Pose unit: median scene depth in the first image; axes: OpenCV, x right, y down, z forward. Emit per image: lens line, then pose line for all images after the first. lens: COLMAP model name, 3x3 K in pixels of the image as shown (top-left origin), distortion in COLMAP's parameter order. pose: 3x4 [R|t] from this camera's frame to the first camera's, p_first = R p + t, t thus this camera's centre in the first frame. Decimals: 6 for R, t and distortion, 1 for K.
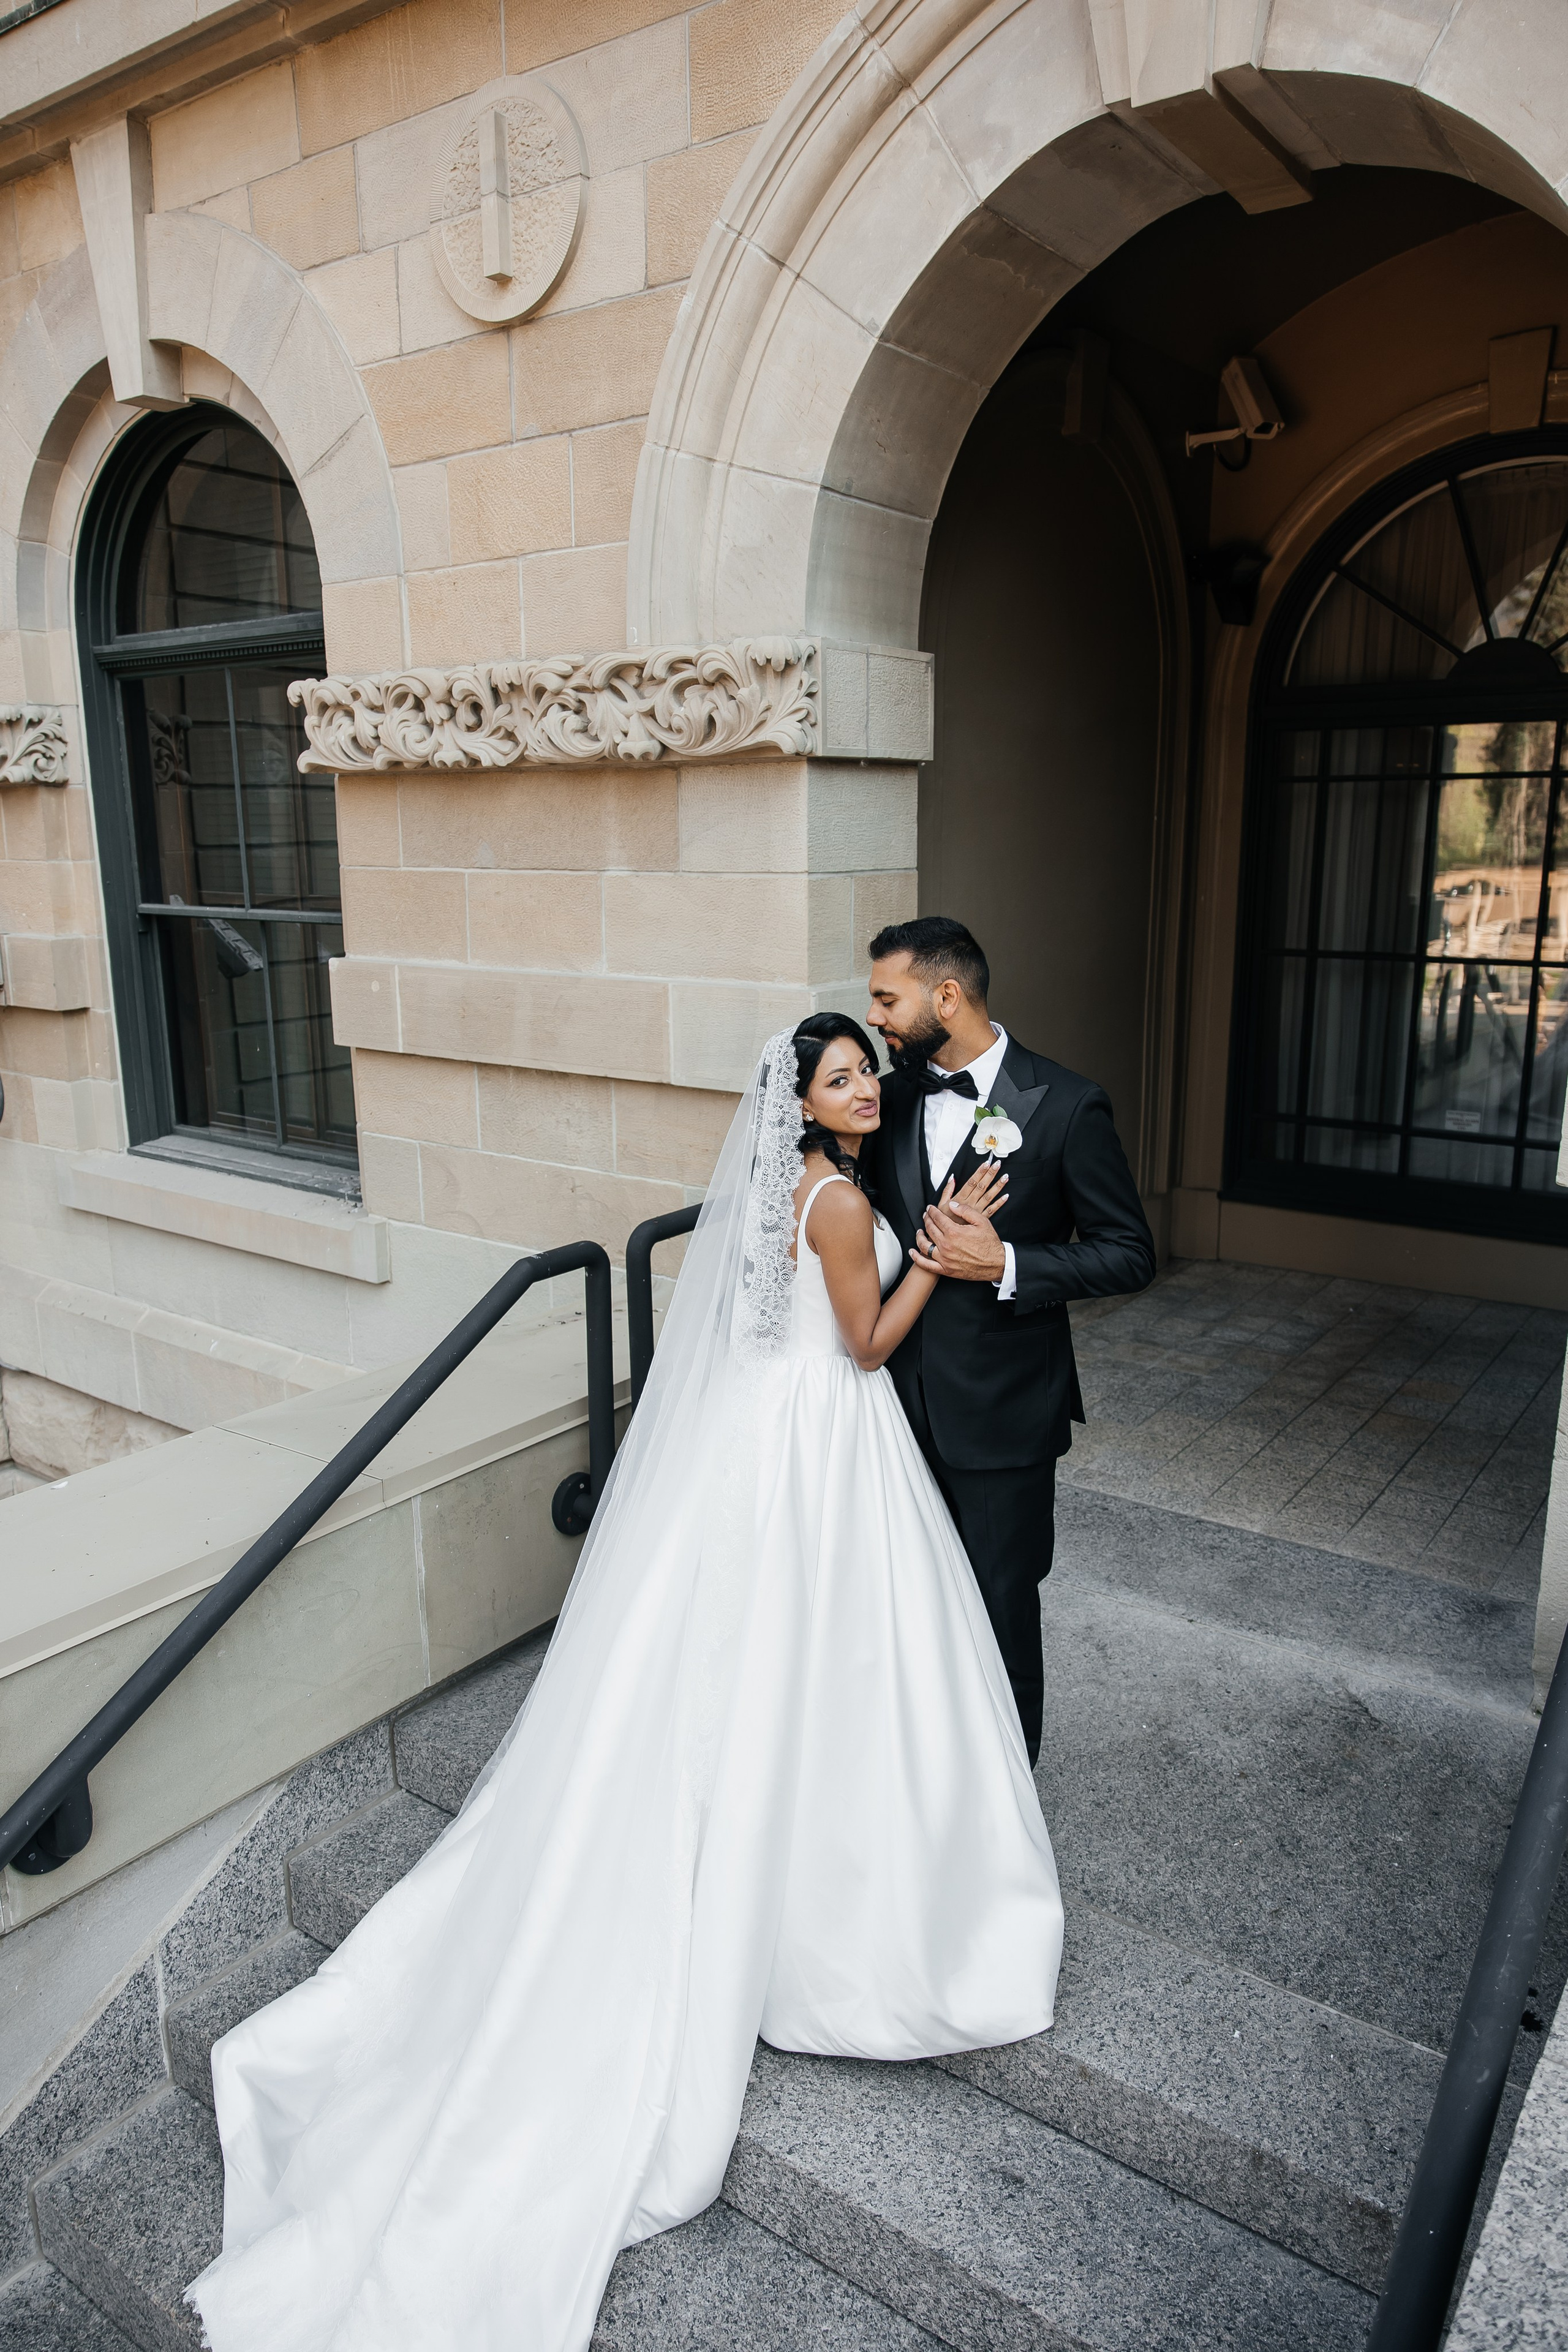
lens RADIAL K [[1559.7, 0, 780.9], [0, 1559.7, 1178.0], [0, 0, 1]] dist [0.002018, 0.000644]
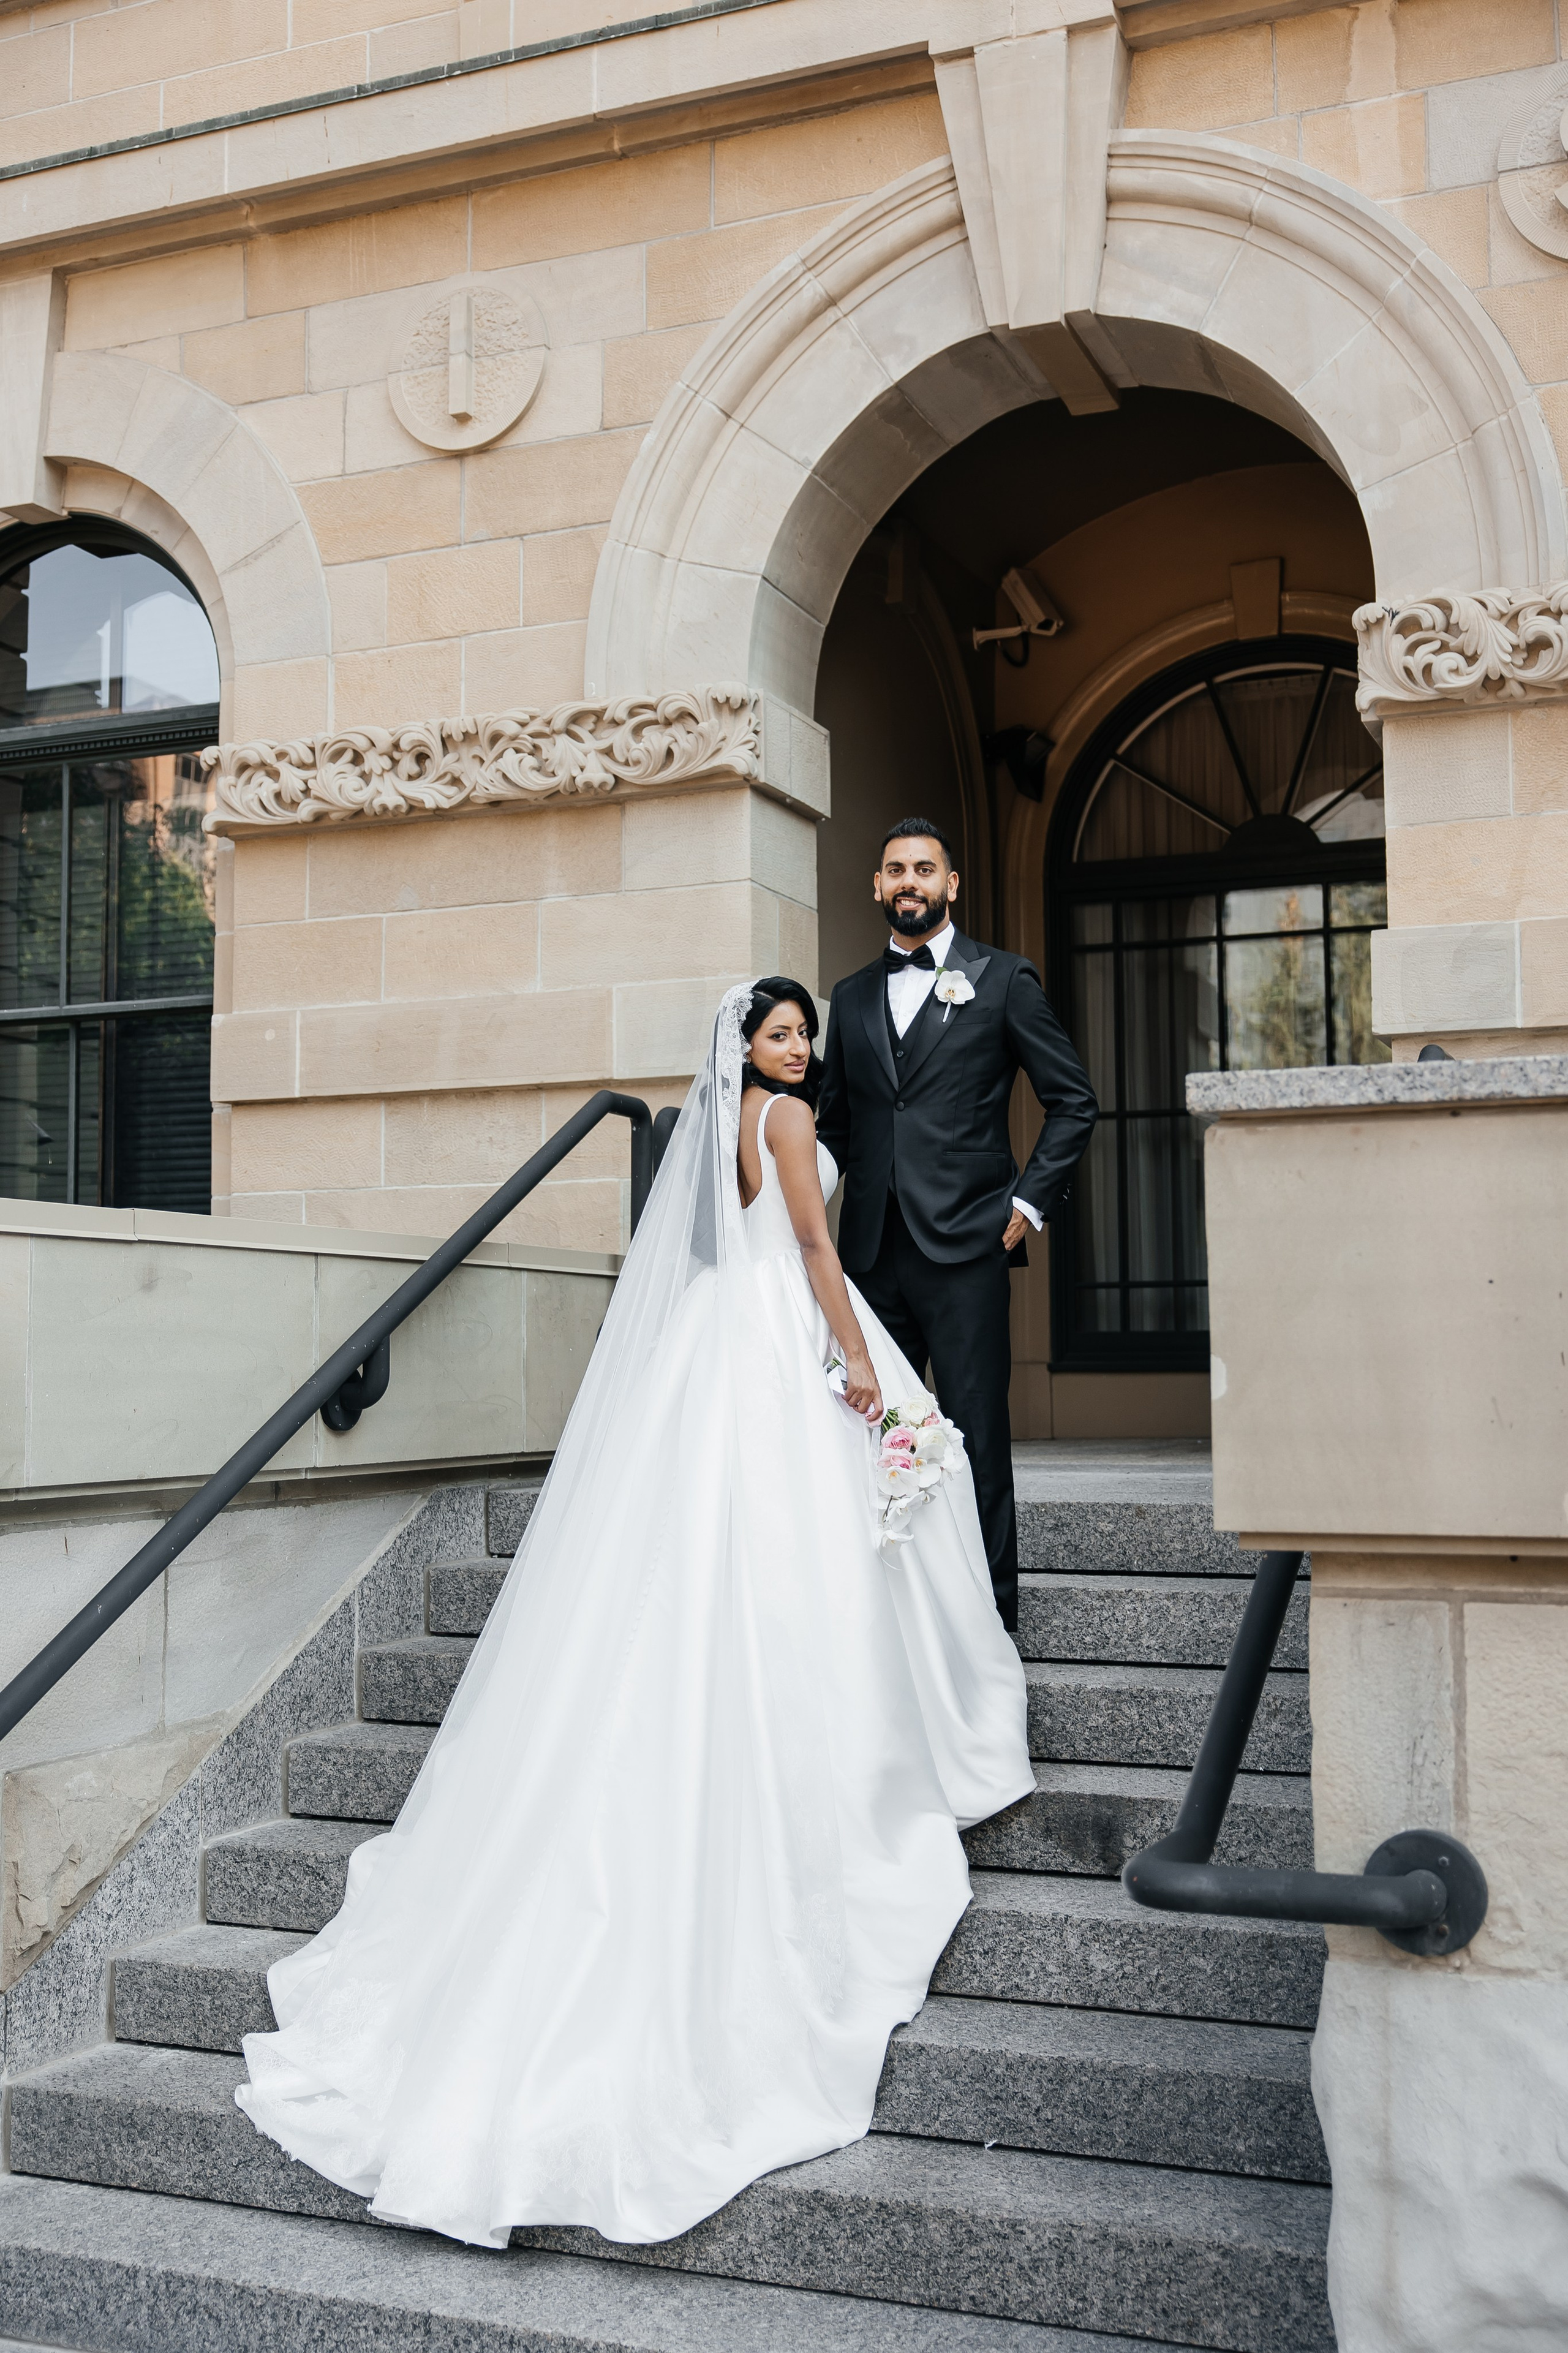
lens RADIAL K [[2452.2, 0, 773.4], [0, 2452.2, 1182.5], [0, 0, 1]] dist [-0.002948, 0.009133]
pose [[0.972593, 0.017997, 0.231816, -0.368155], [0.051292, 0.955833, -0.289402, 0.524324], [-0.226786, 0.293360, 0.928713, -0.604330]]
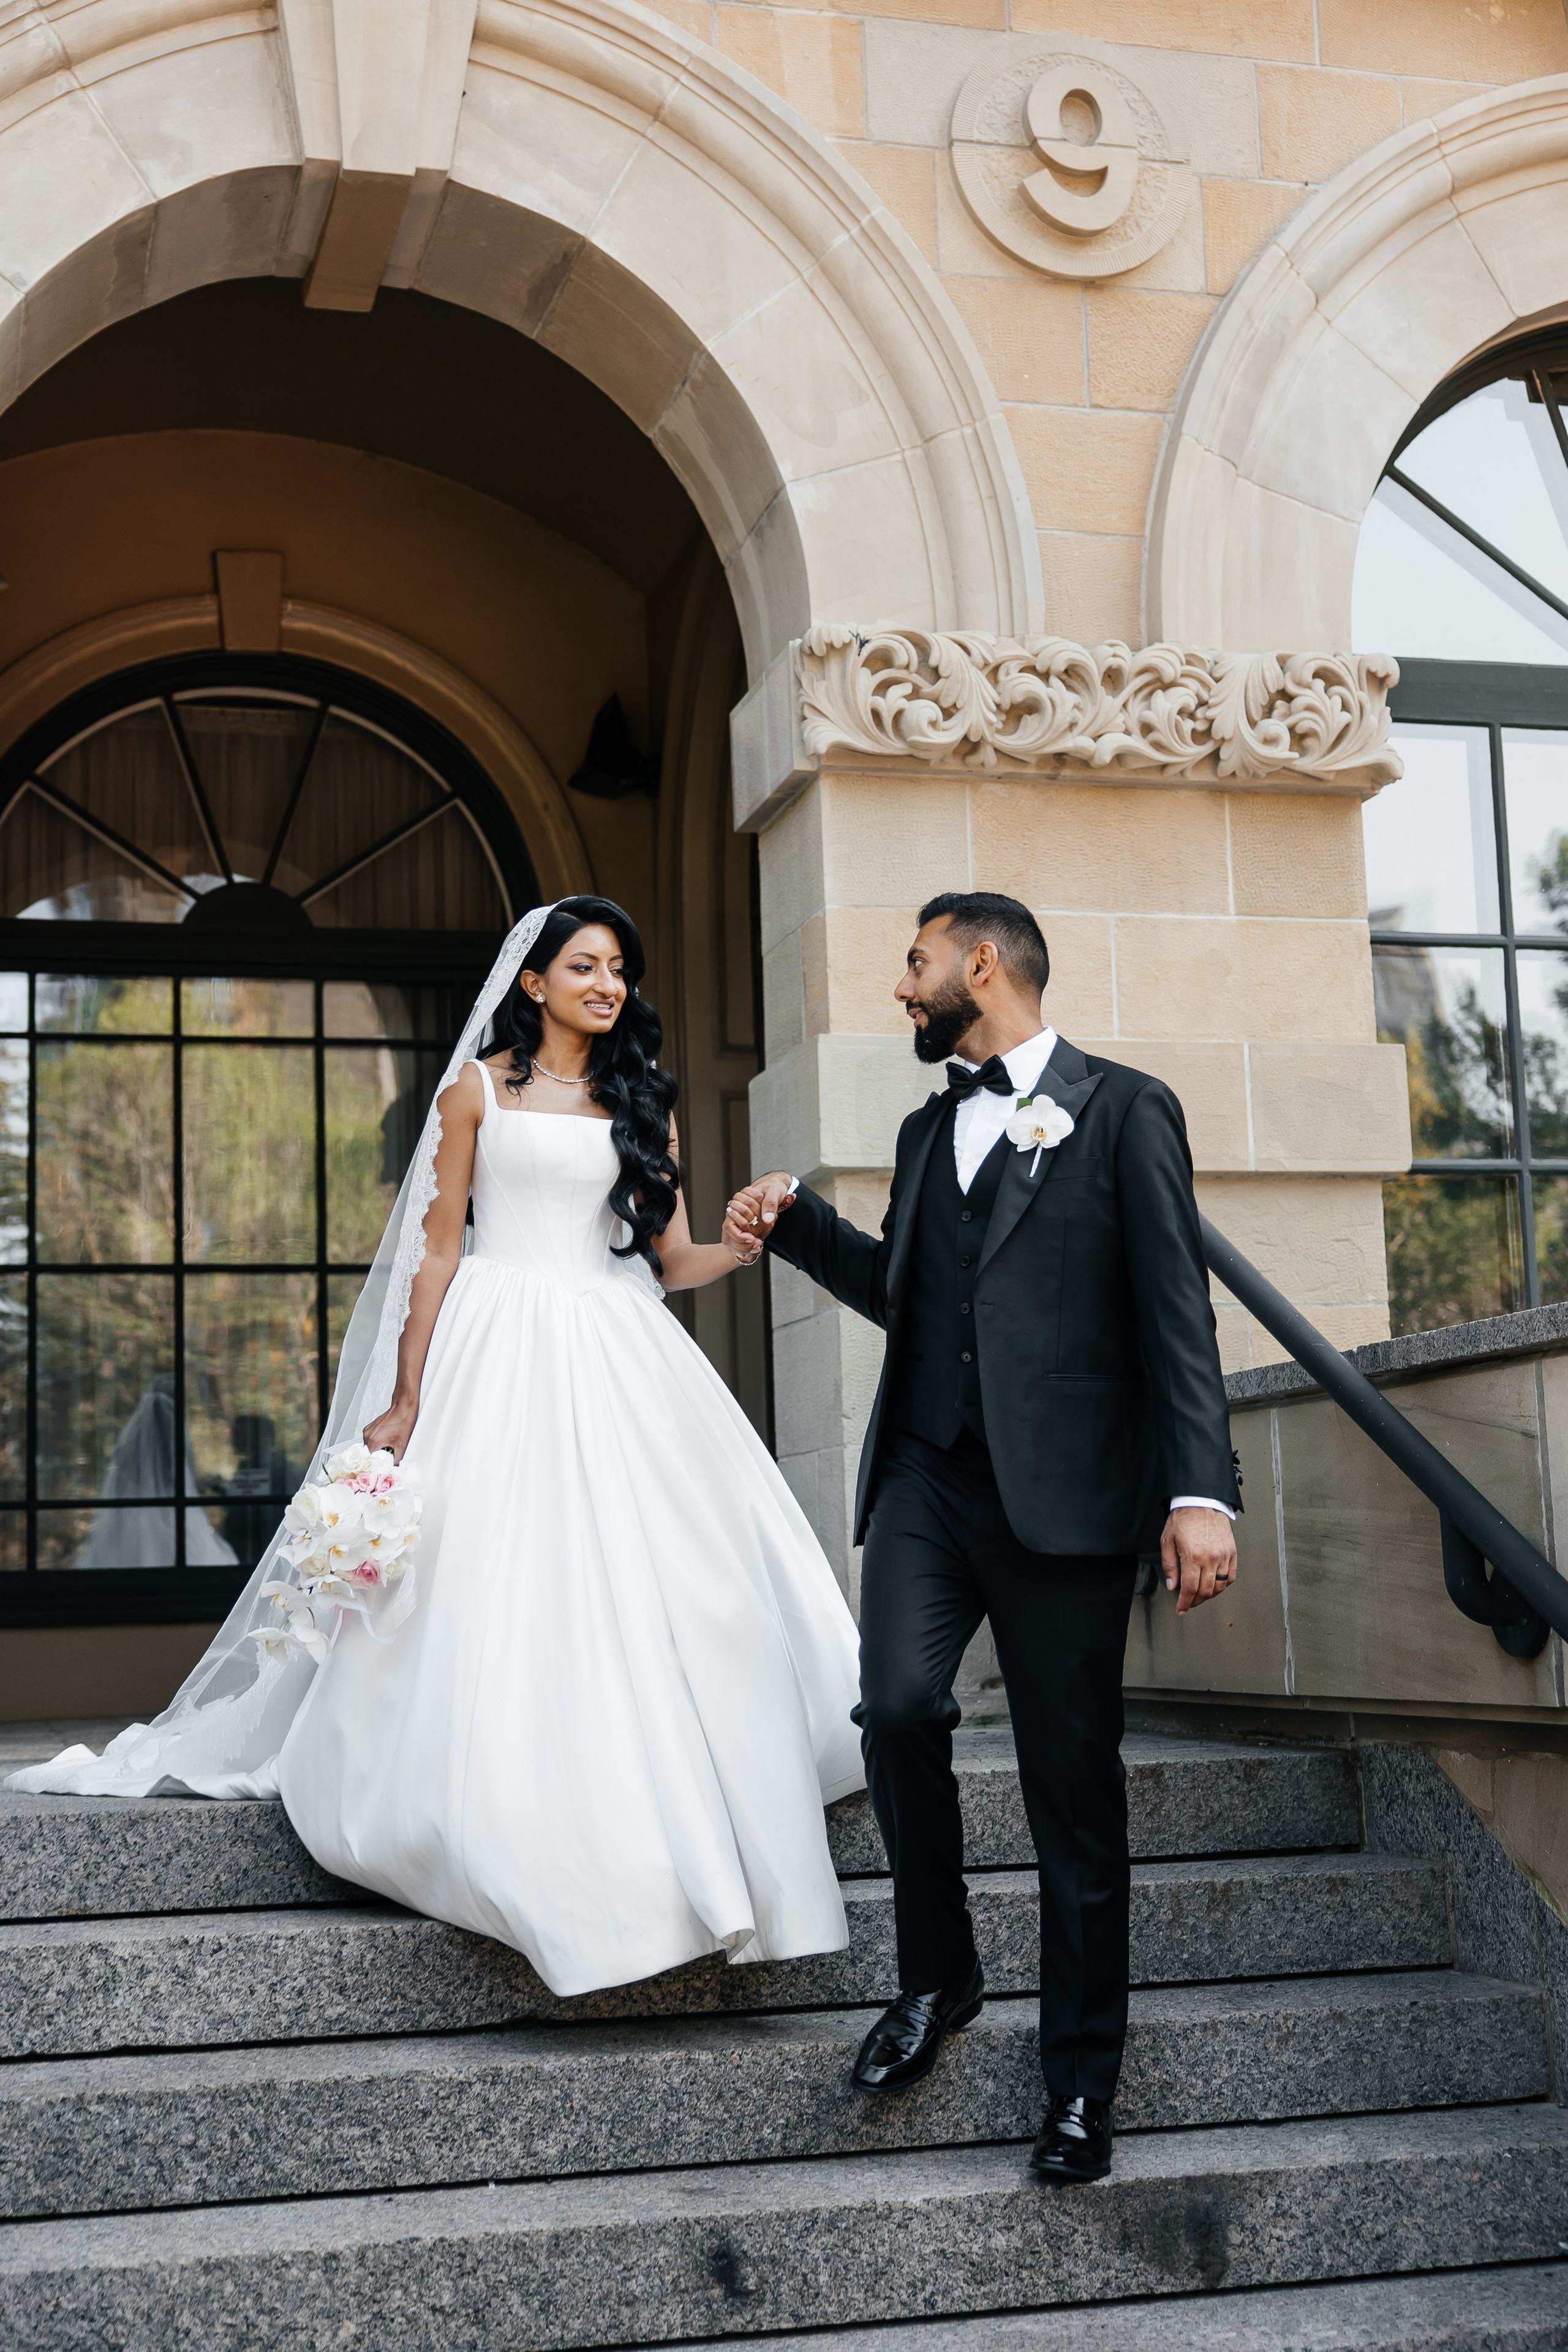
lens RADIAL K [[3043.5, 0, 765.5], [0, 3043.5, 1186.9], [0, 0, 1]] dist [0.005546, -0.001911]
pose [[0.636579, 0.090003, 0.765942, -0.813700], [0.196255, 0.941565, -0.273749, 0.422075], [-0.745822, 0.324583, 0.581717, -0.128348]]
